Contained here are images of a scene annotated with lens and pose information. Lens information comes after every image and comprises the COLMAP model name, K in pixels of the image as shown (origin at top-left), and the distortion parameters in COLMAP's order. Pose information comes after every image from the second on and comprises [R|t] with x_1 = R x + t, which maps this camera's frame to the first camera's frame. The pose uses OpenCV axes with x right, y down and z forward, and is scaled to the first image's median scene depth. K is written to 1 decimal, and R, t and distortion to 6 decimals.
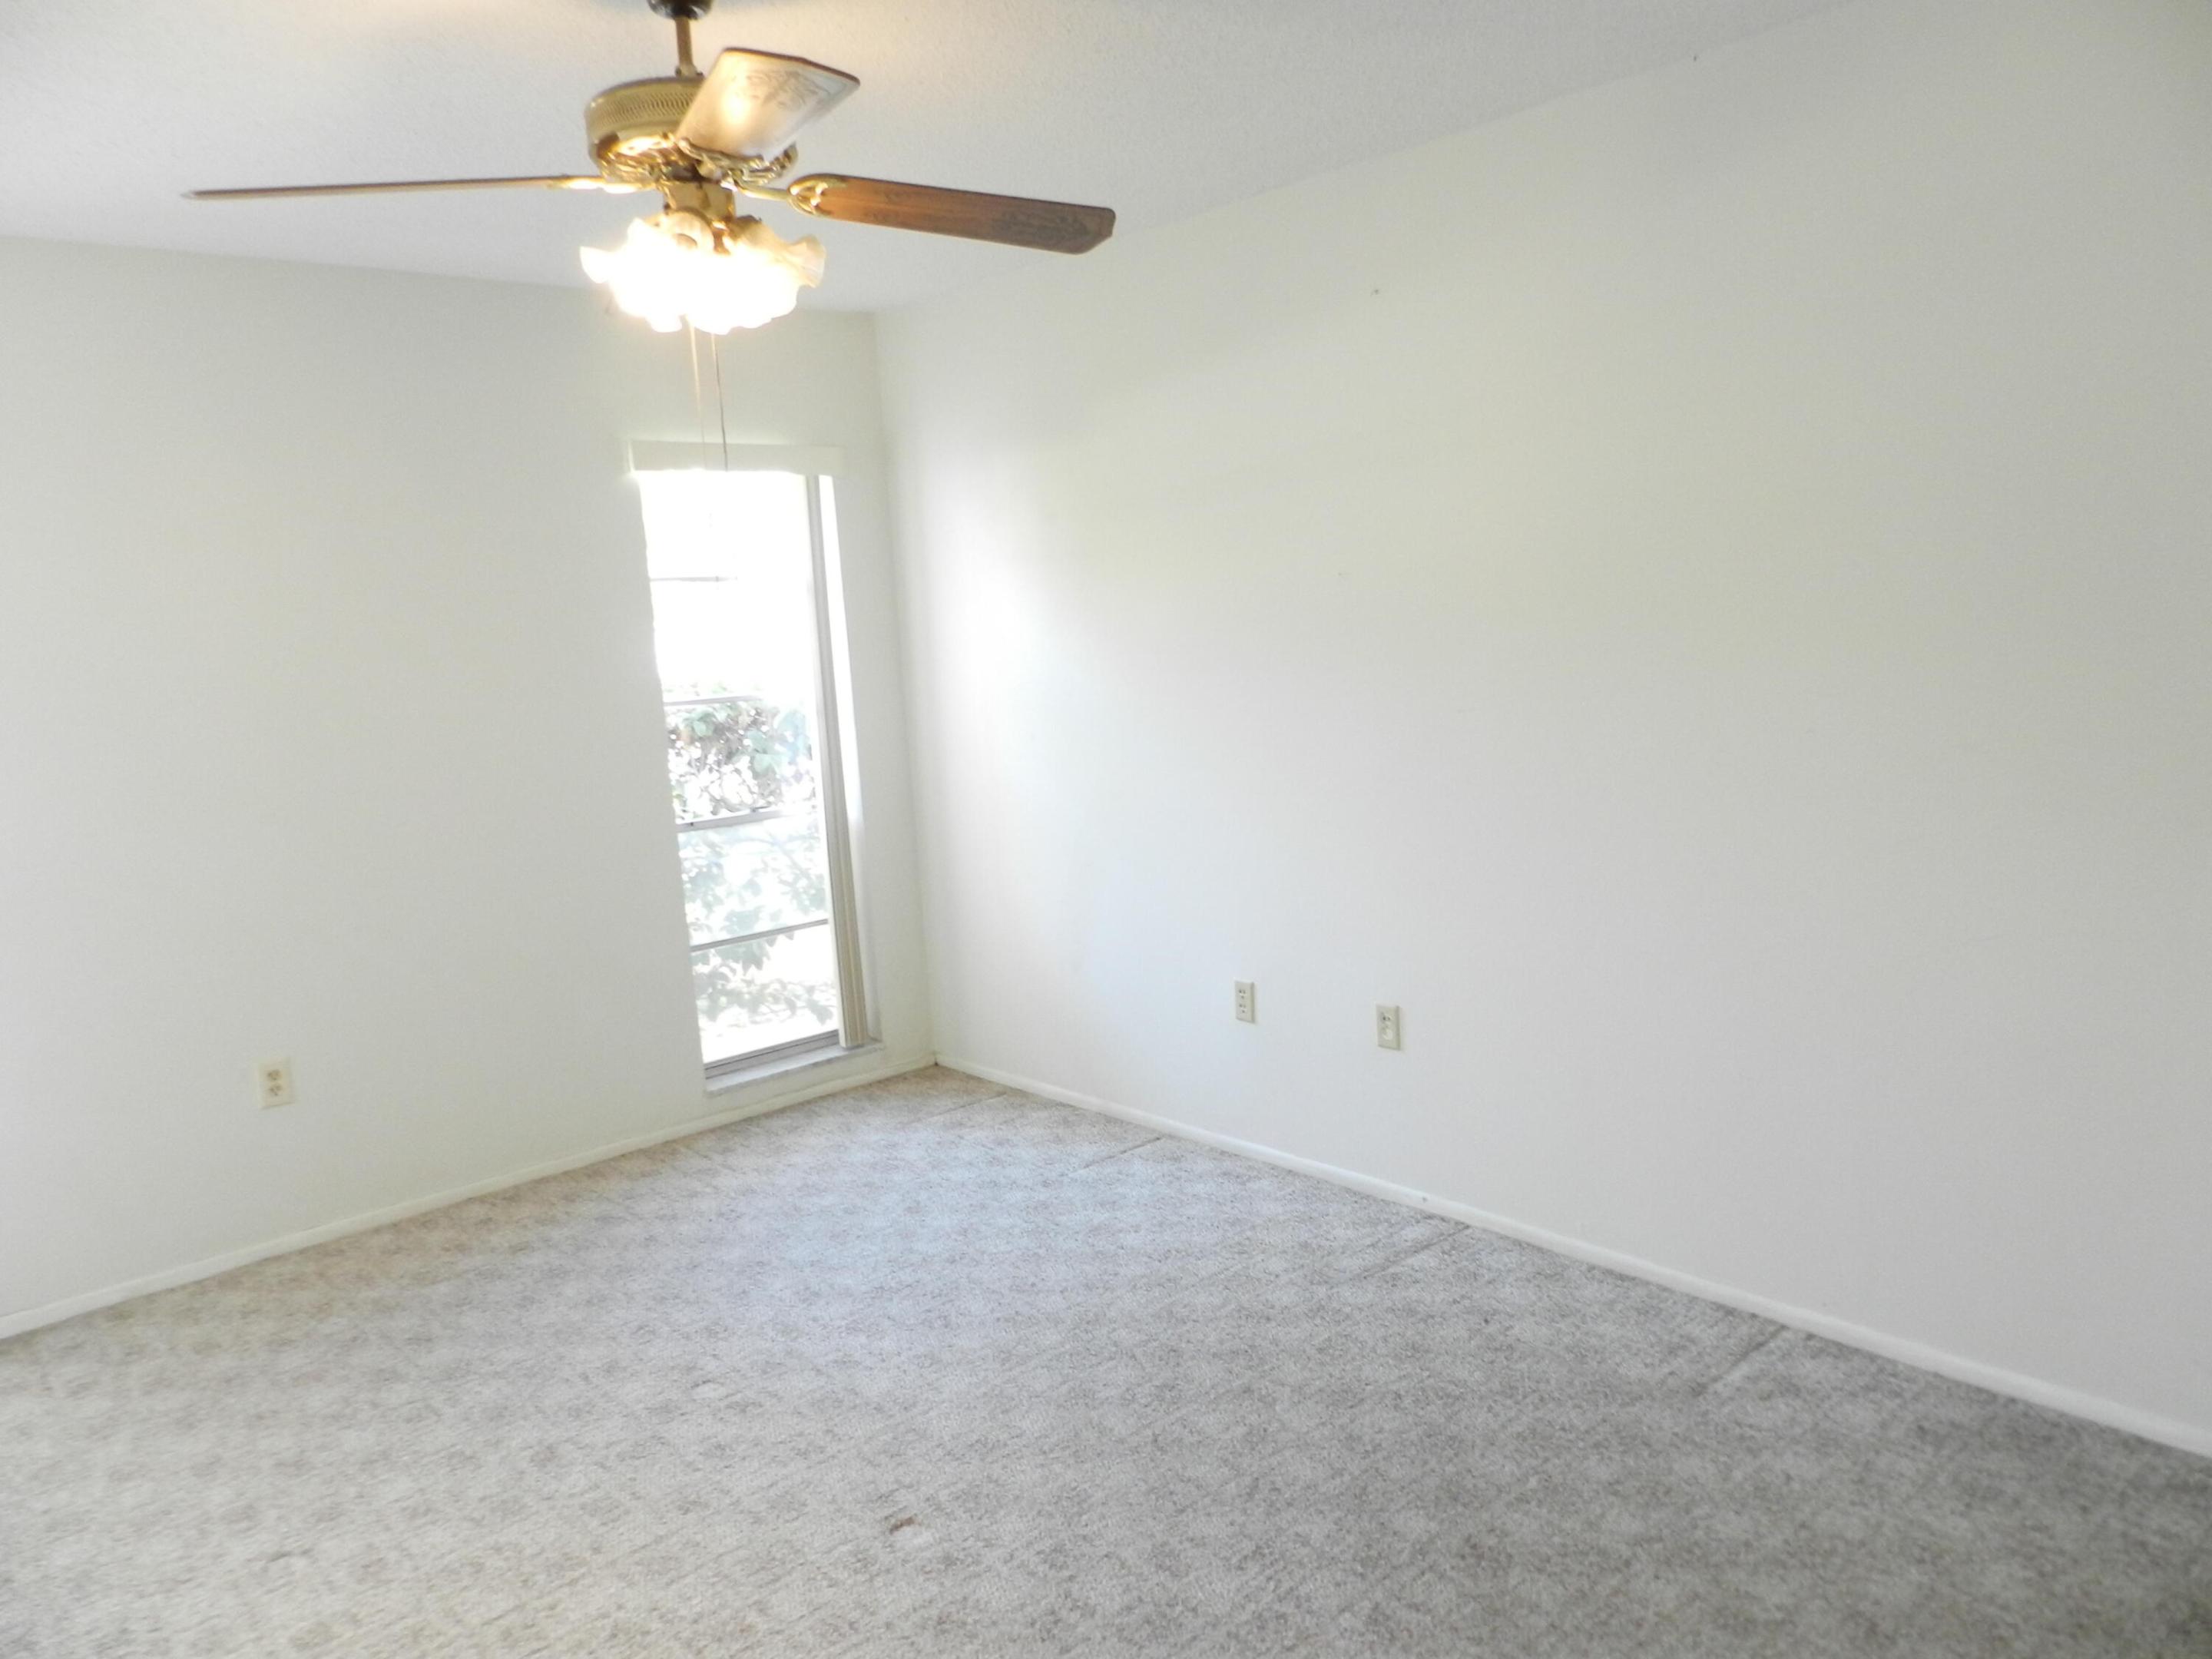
lens RADIAL K [[1510.6, 0, 1109.9], [0, 1510.6, 810.8], [0, 0, 1]] dist [0.029154, -0.010967]
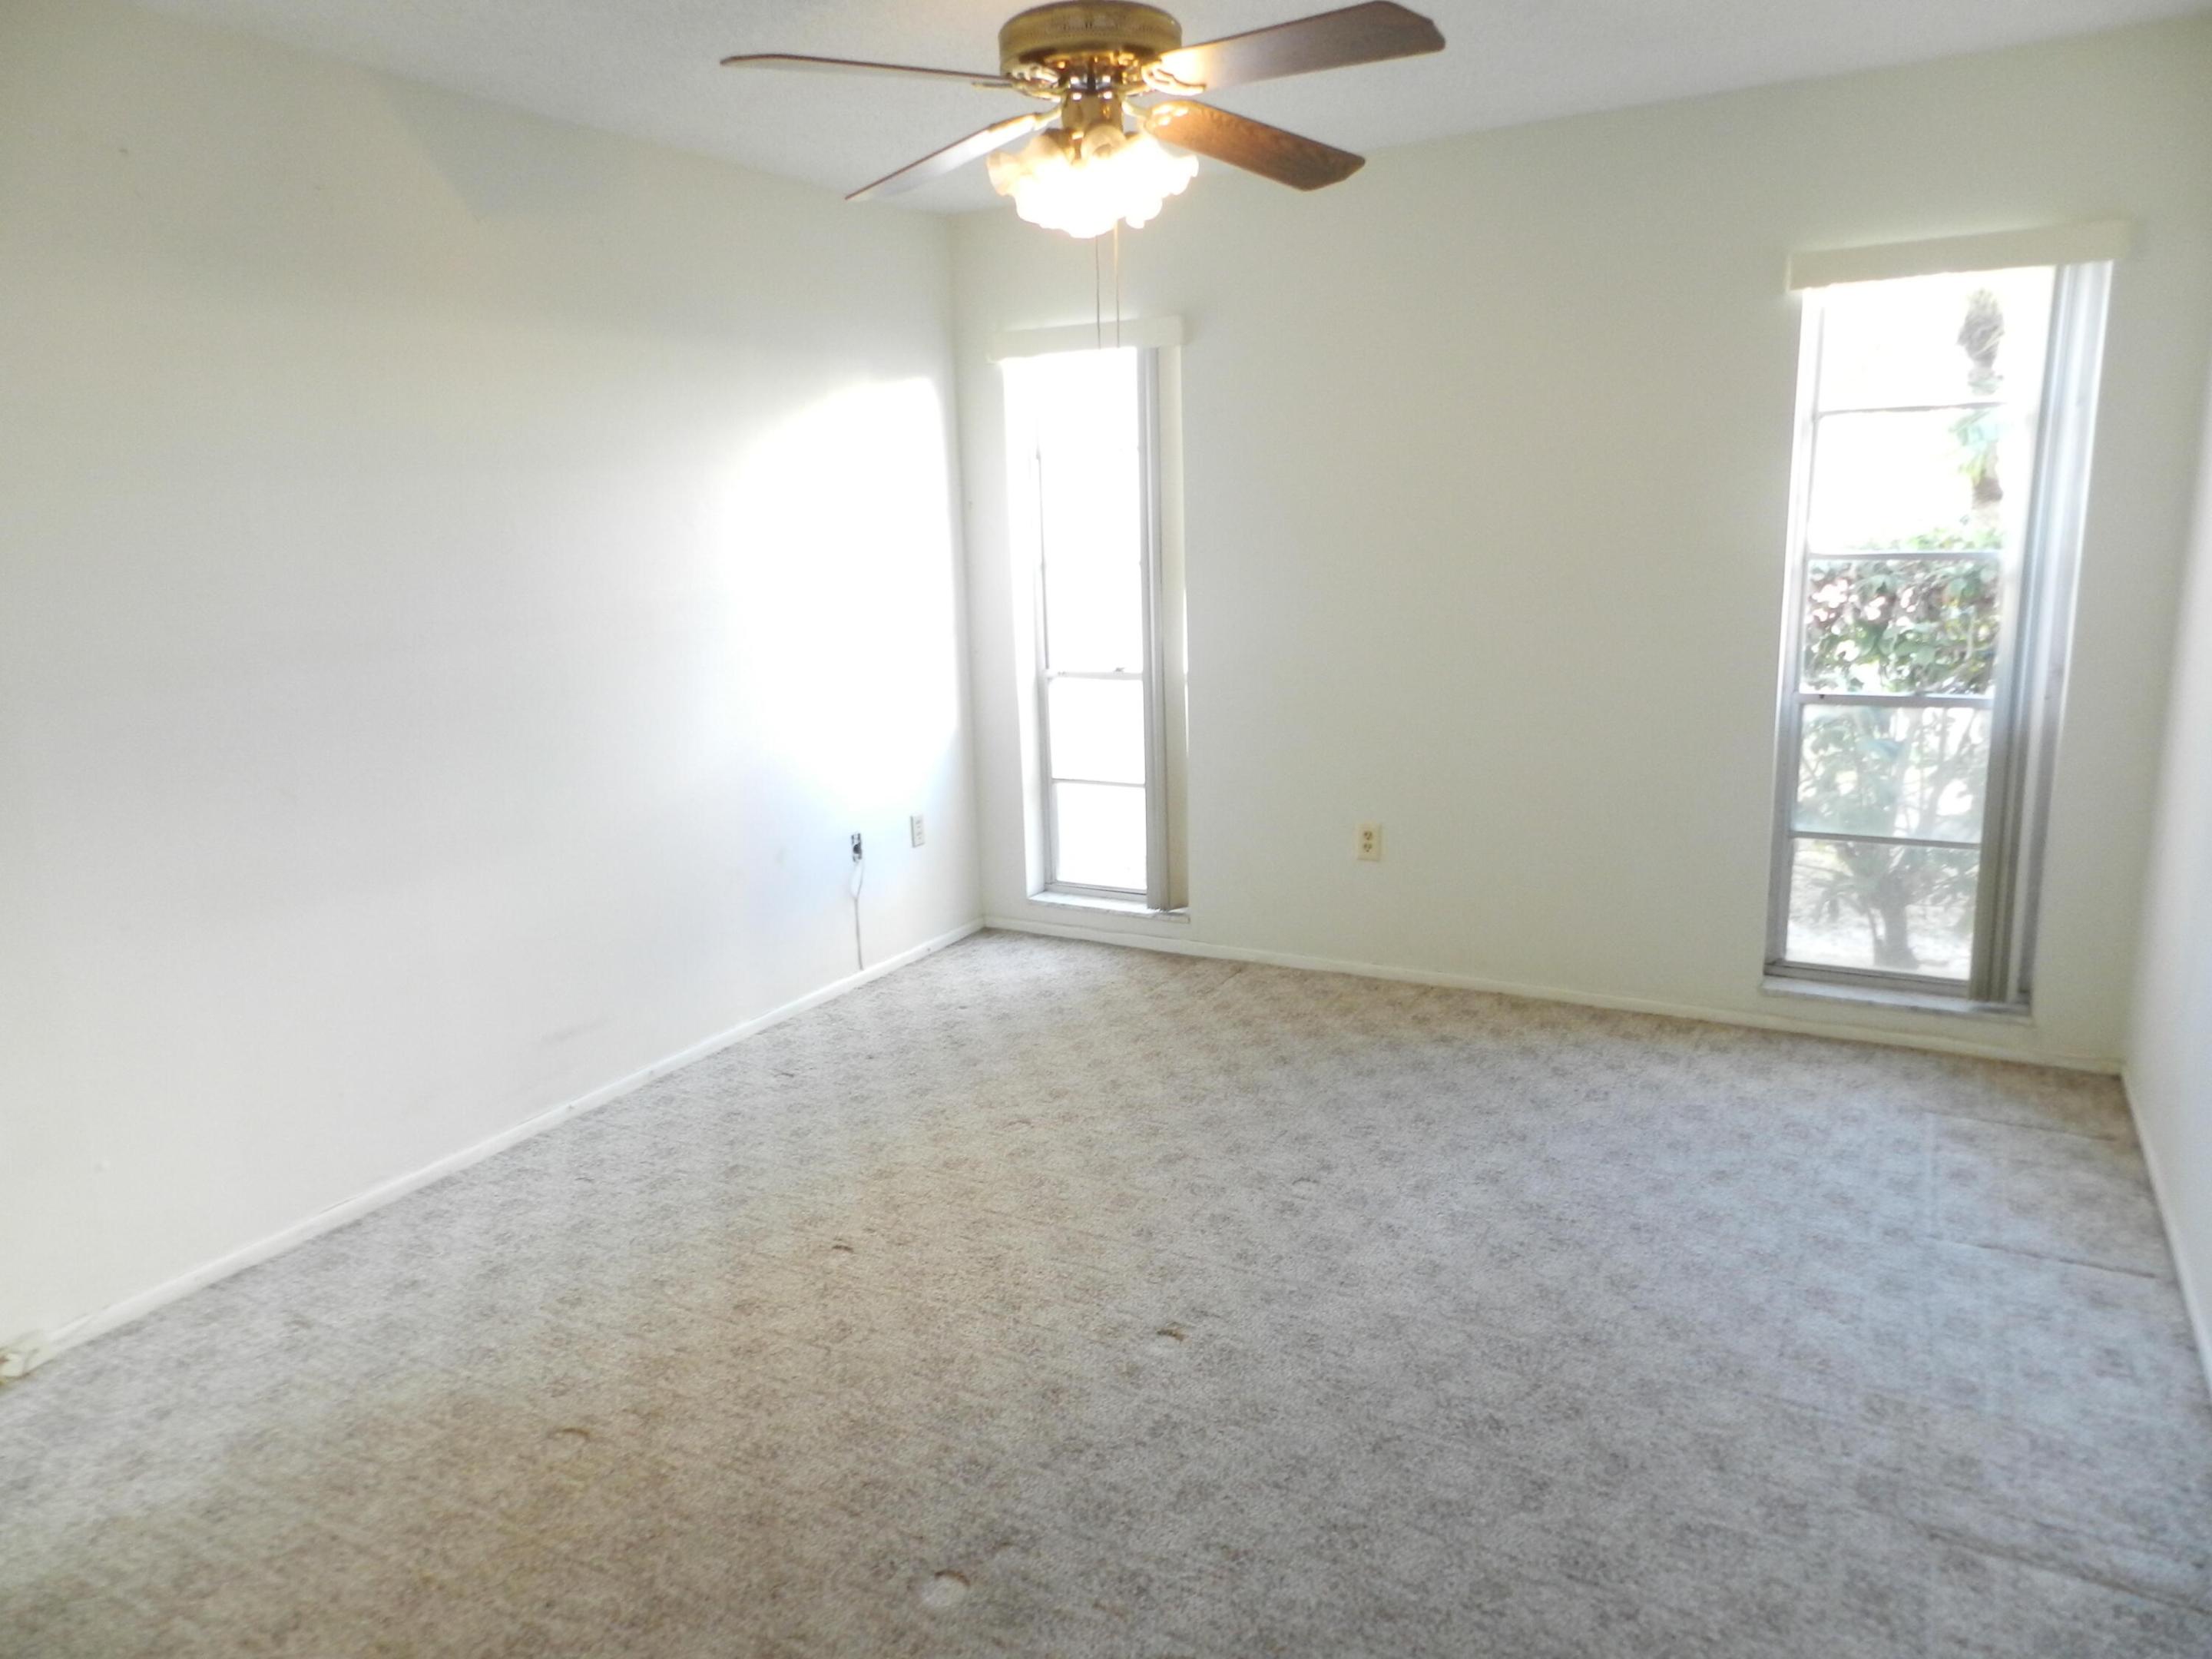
lens RADIAL K [[1510.6, 0, 1111.3], [0, 1510.6, 846.8], [0, 0, 1]] dist [0.029154, -0.010967]
pose [[0.330659, 0.256632, -0.908187, 0.511688], [-0.111398, 0.966203, 0.232468, -0.081050], [0.937153, 0.024303, 0.348072, 0.389232]]
